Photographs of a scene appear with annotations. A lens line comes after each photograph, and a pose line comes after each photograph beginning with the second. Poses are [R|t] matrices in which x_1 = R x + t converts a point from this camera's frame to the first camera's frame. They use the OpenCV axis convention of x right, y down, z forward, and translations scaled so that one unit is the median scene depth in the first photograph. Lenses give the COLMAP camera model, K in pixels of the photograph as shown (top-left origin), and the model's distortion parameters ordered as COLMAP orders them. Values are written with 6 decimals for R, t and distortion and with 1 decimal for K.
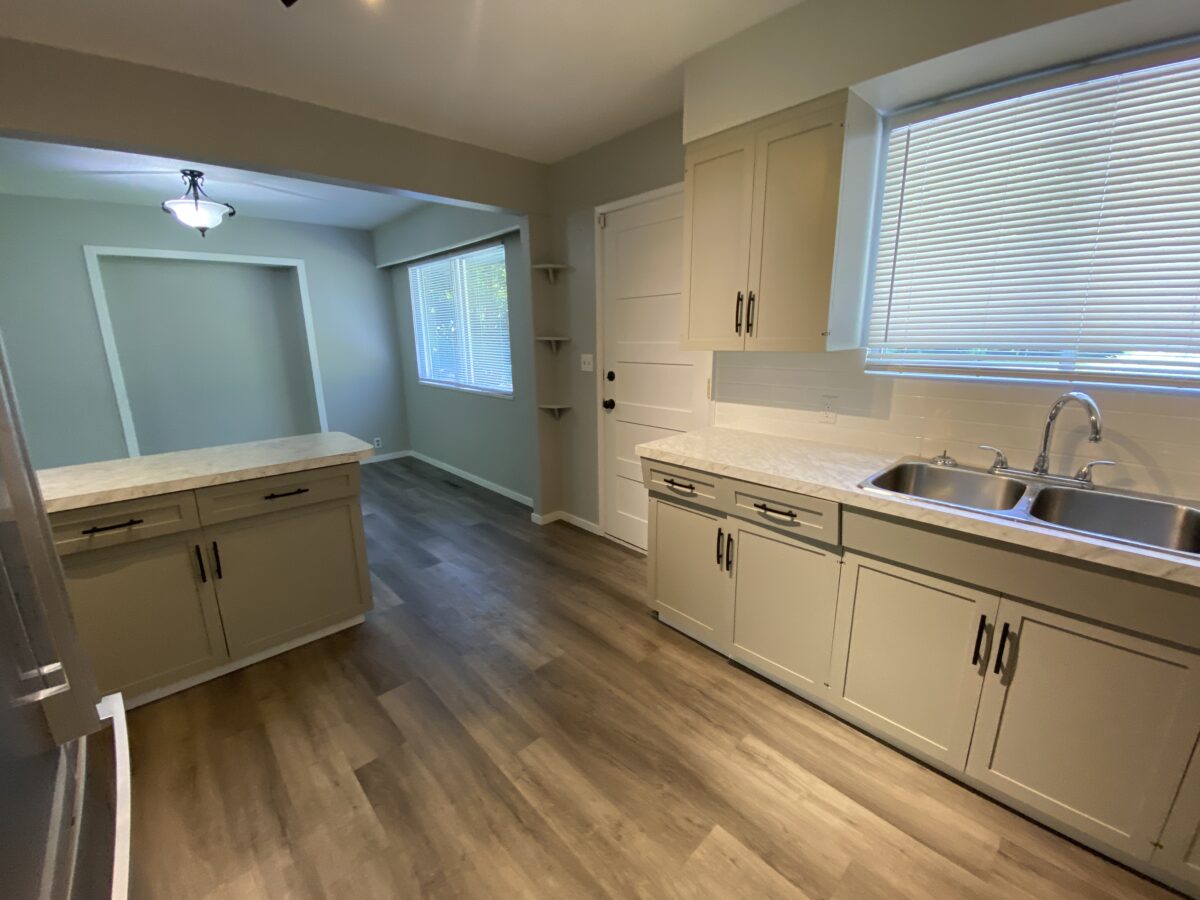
lens RADIAL K [[484.5, 0, 597.5], [0, 484.5, 448.9], [0, 0, 1]] dist [0.025363, -0.025808]
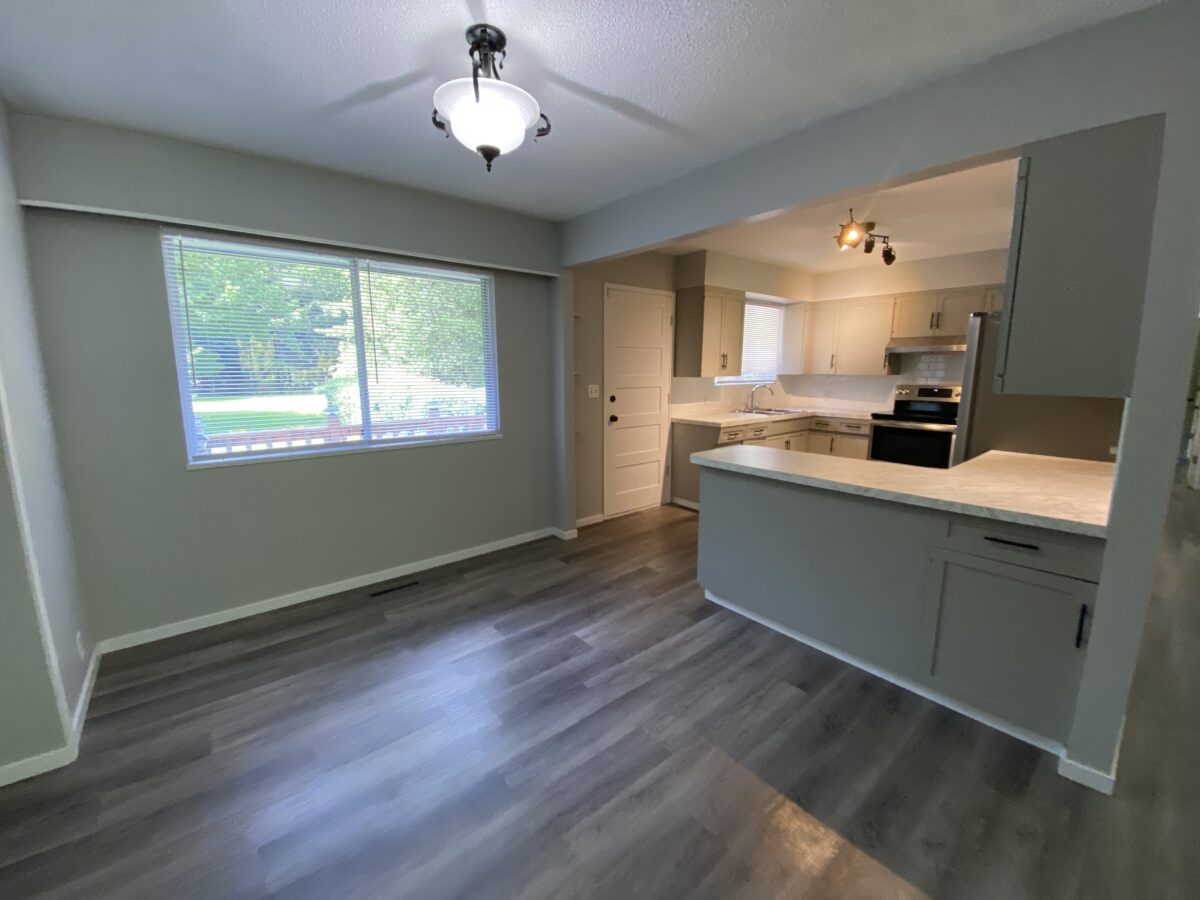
lens RADIAL K [[484.5, 0, 597.5], [0, 484.5, 448.9], [0, 0, 1]] dist [0.025363, -0.025808]
pose [[0.042020, -0.152884, 0.987350, -1.407506], [0.231188, 0.962891, 0.139257, -0.217160], [-0.972001, 0.222412, 0.075805, 0.968071]]
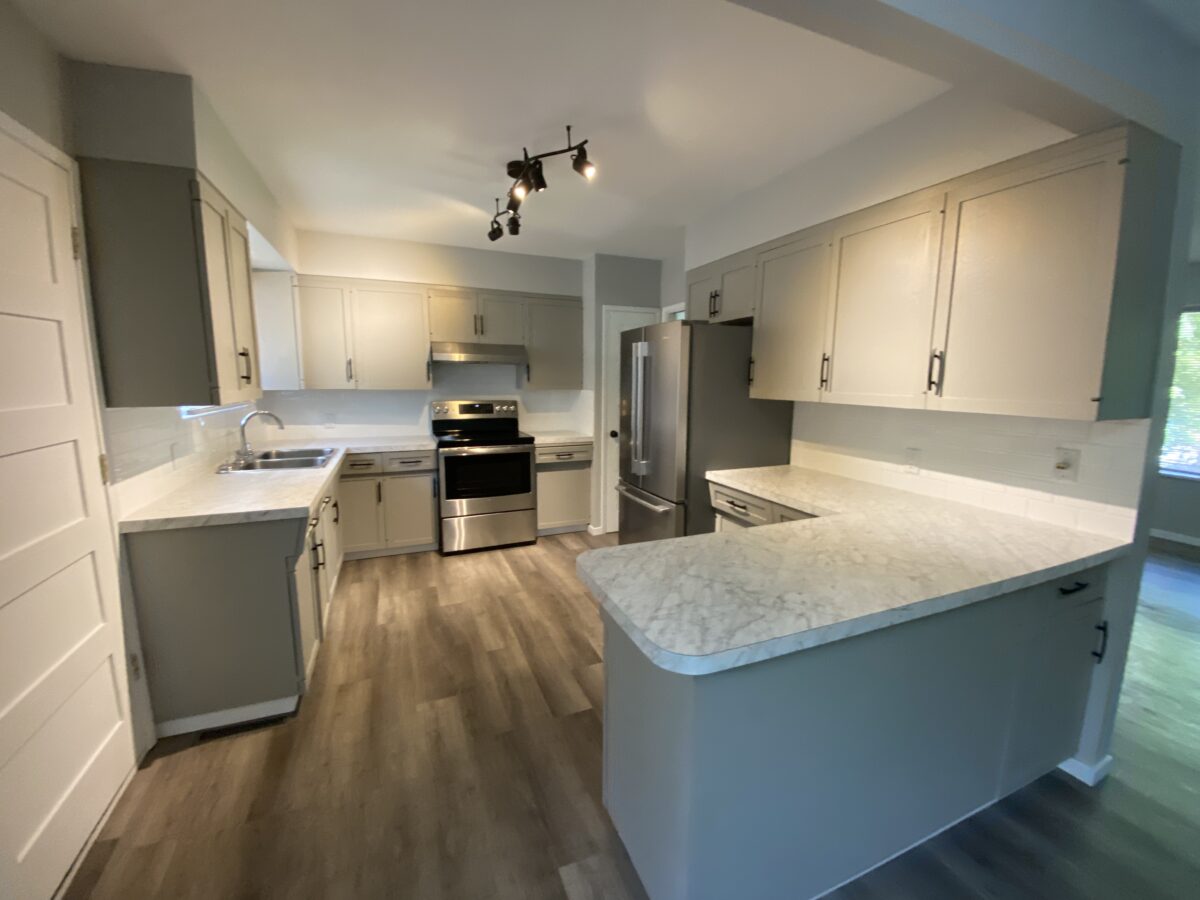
lens RADIAL K [[484.5, 0, 597.5], [0, 484.5, 448.9], [0, 0, 1]] dist [0.025363, -0.025808]
pose [[-0.938171, -0.044246, 0.343334, -0.516081], [0.085223, 0.931753, 0.352949, -0.269578], [-0.335519, 0.360386, -0.870373, 1.104626]]
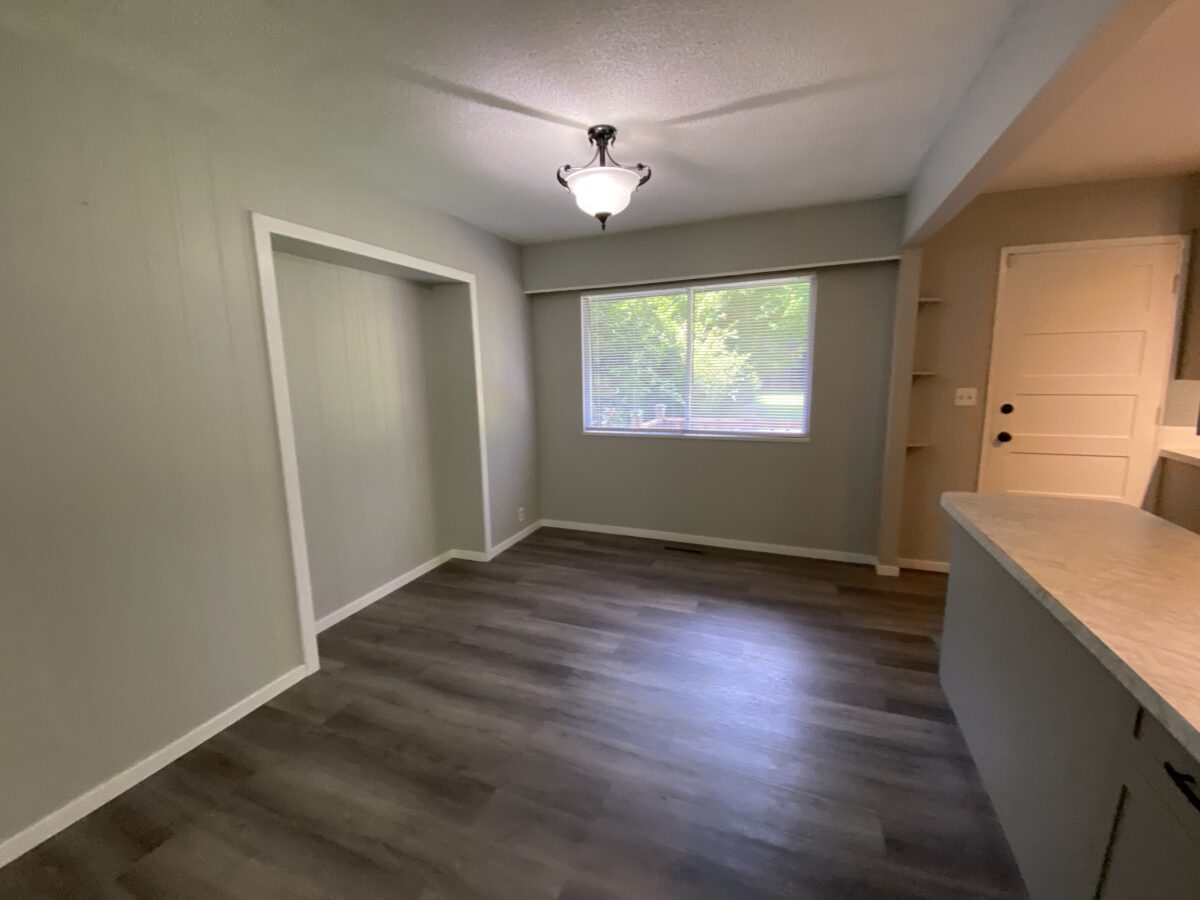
lens RADIAL K [[484.5, 0, 597.5], [0, 484.5, 448.9], [0, 0, 1]] dist [0.025363, -0.025808]
pose [[0.904571, -0.074347, 0.419791, -1.172817], [0.109055, 0.992268, -0.059256, -0.101014], [-0.412140, 0.099381, 0.905684, 0.442611]]
